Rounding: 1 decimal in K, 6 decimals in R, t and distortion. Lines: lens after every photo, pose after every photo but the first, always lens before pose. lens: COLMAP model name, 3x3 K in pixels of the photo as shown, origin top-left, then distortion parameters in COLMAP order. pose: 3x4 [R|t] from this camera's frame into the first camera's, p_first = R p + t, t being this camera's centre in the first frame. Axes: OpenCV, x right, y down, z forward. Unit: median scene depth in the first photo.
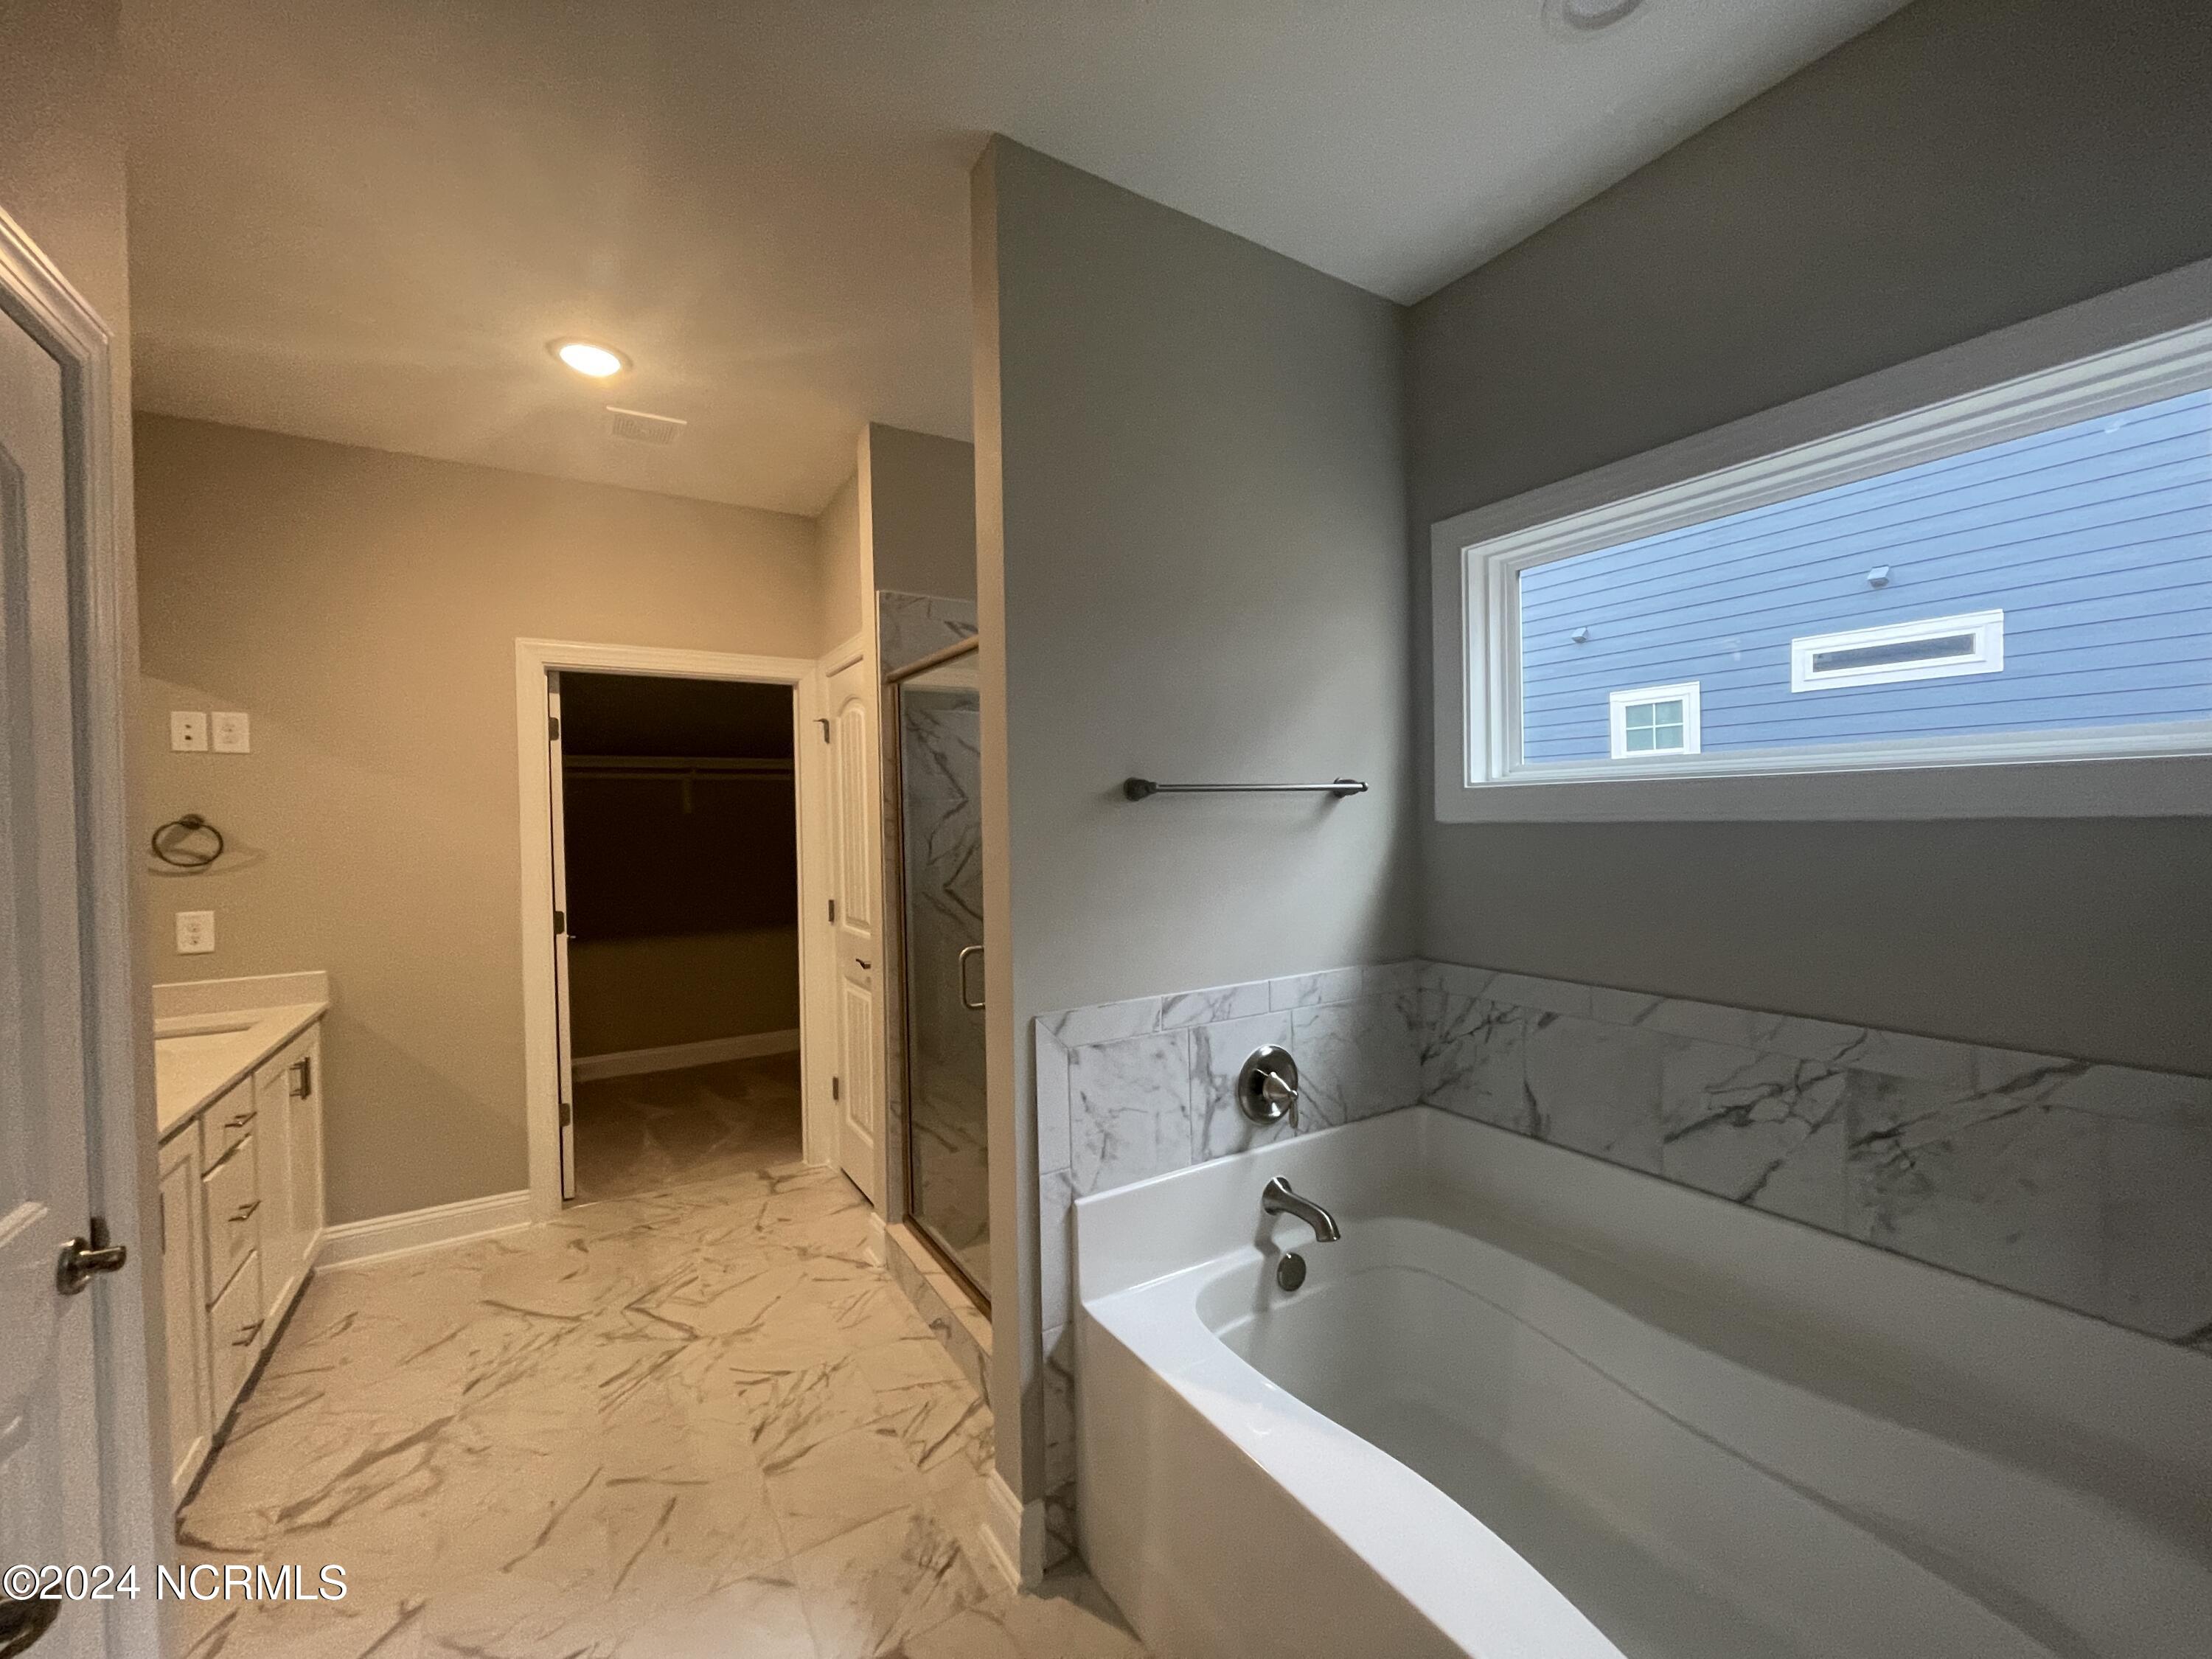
lens RADIAL K [[906.6, 0, 1101.3], [0, 906.6, 833.2], [0, 0, 1]] dist [-0.001661, 0.000824]
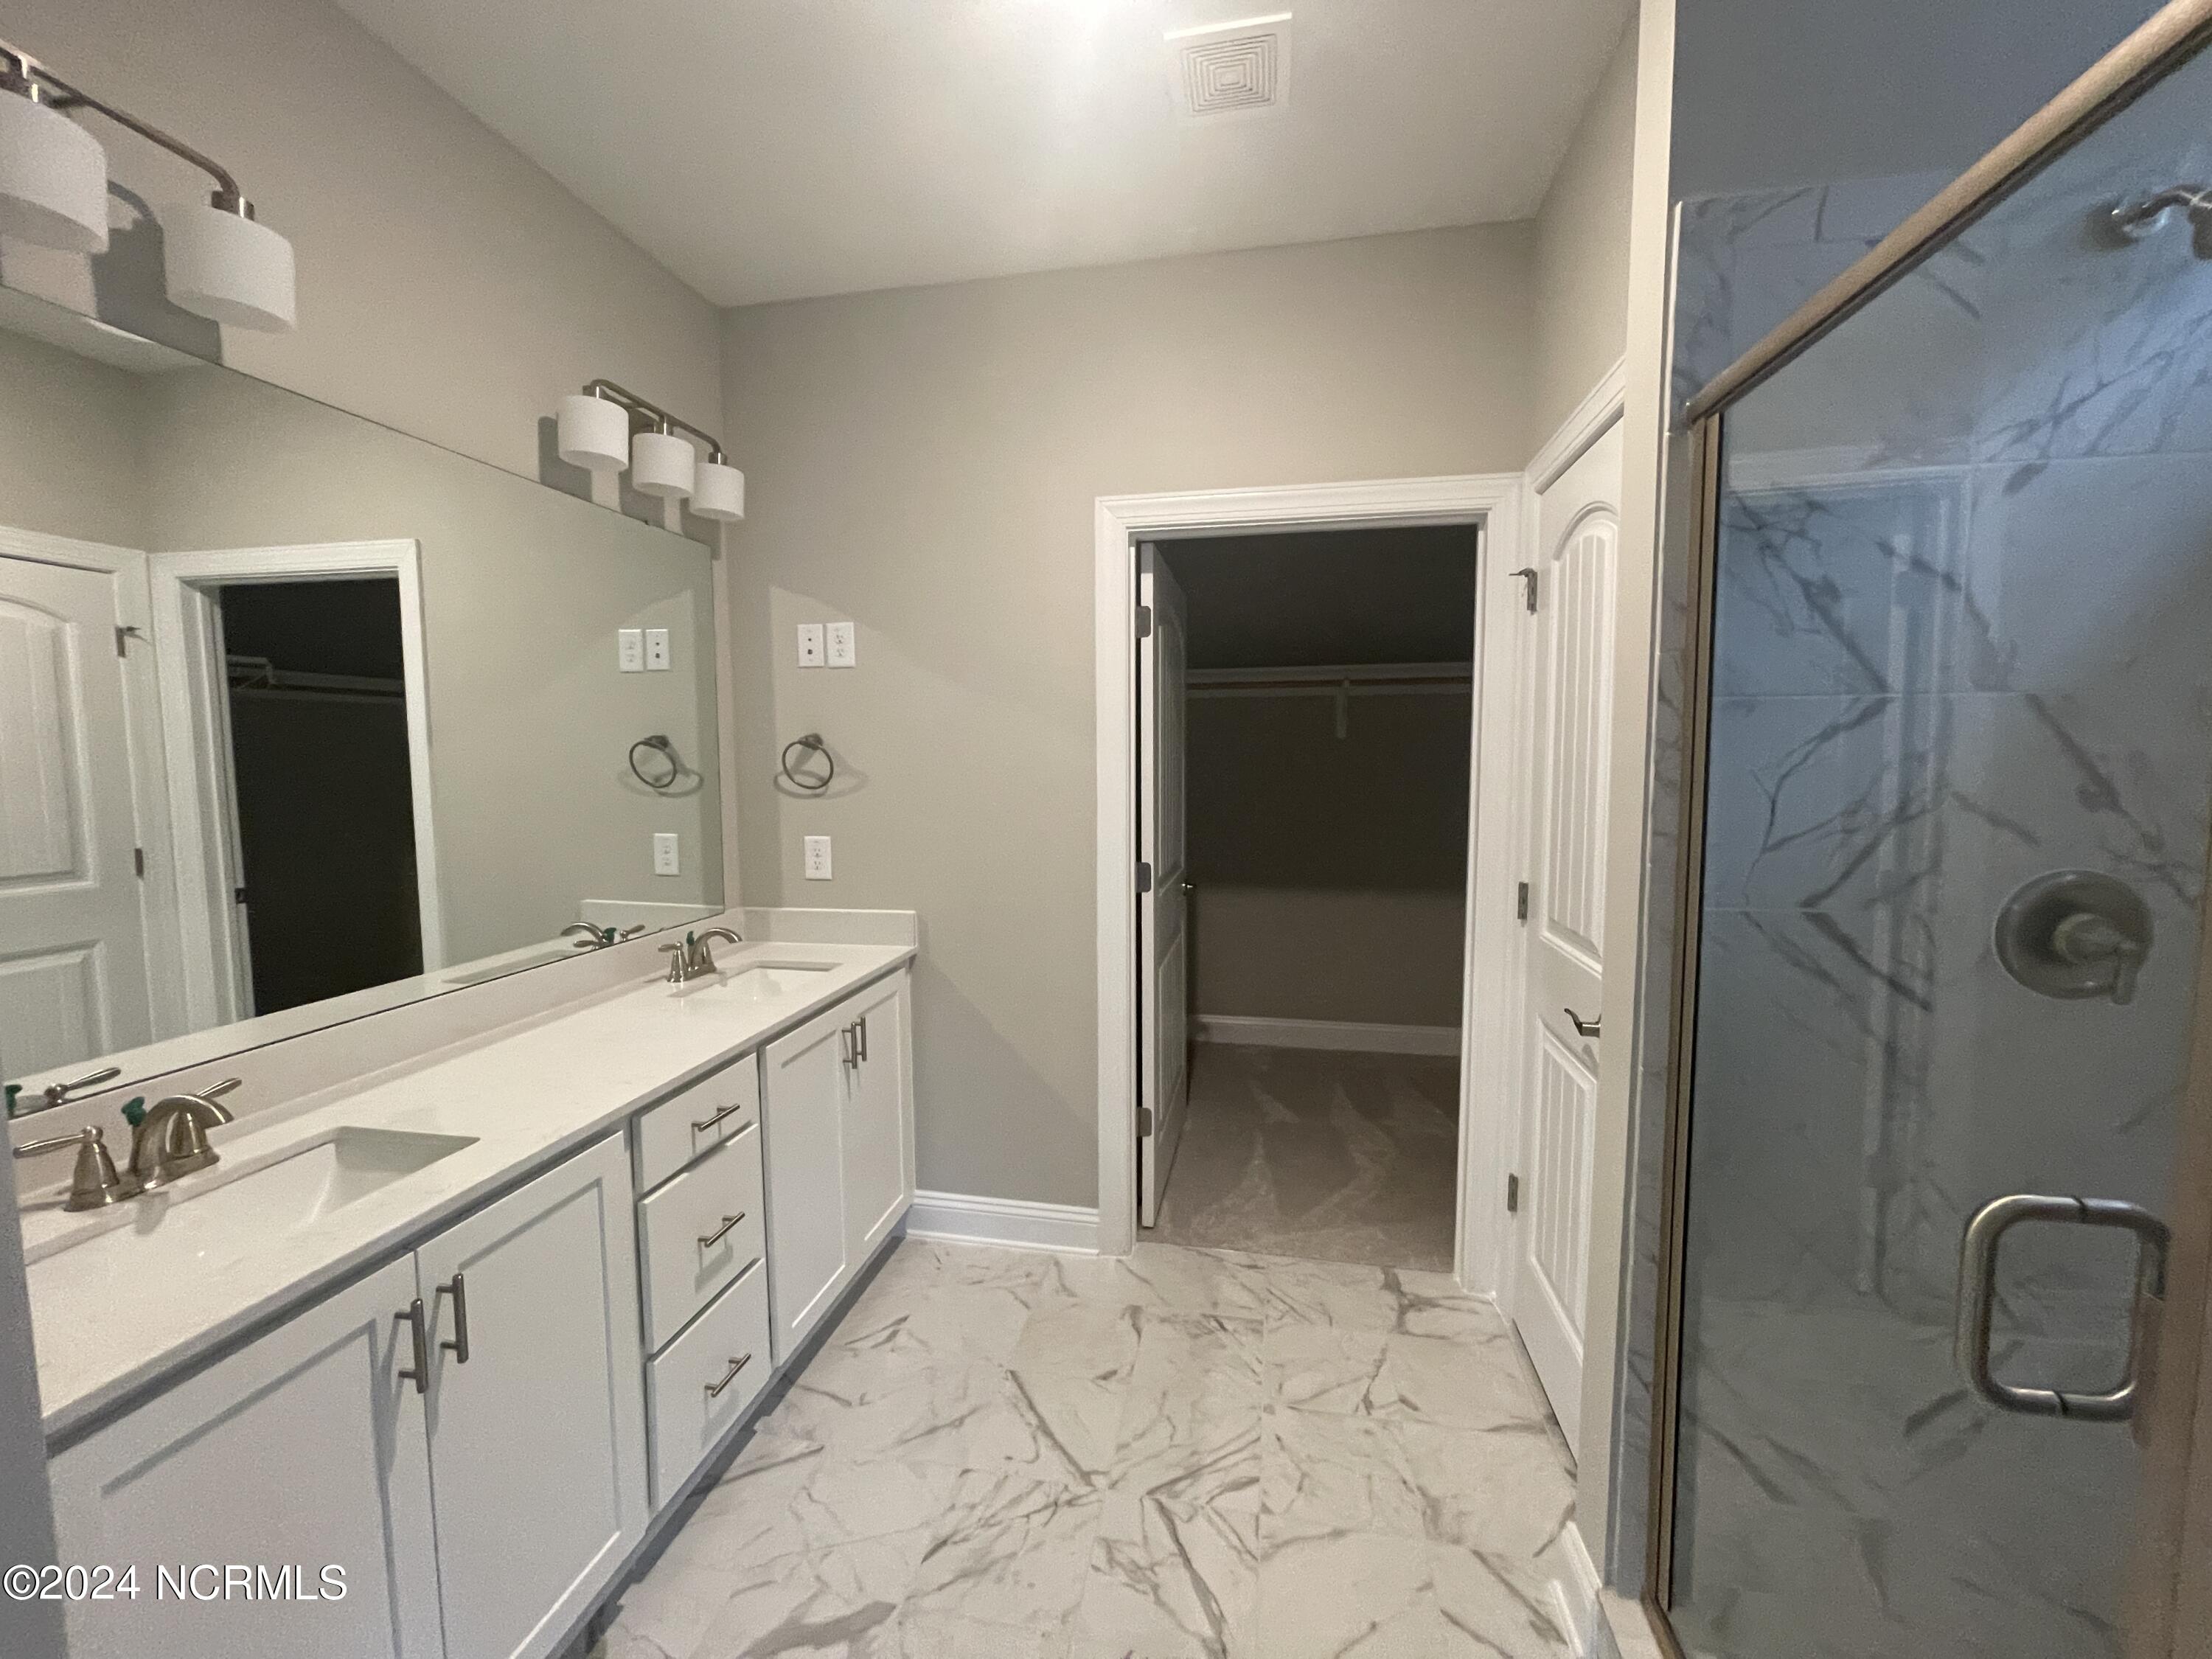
lens RADIAL K [[906.6, 0, 1090.4], [0, 906.6, 829.5], [0, 0, 1]] dist [-0.001661, 0.000824]
pose [[0.736427, 0.069527, -0.672935, -0.135033], [-0.019106, 0.996446, 0.082044, -0.003873], [0.676247, -0.047563, 0.735138, 0.459611]]
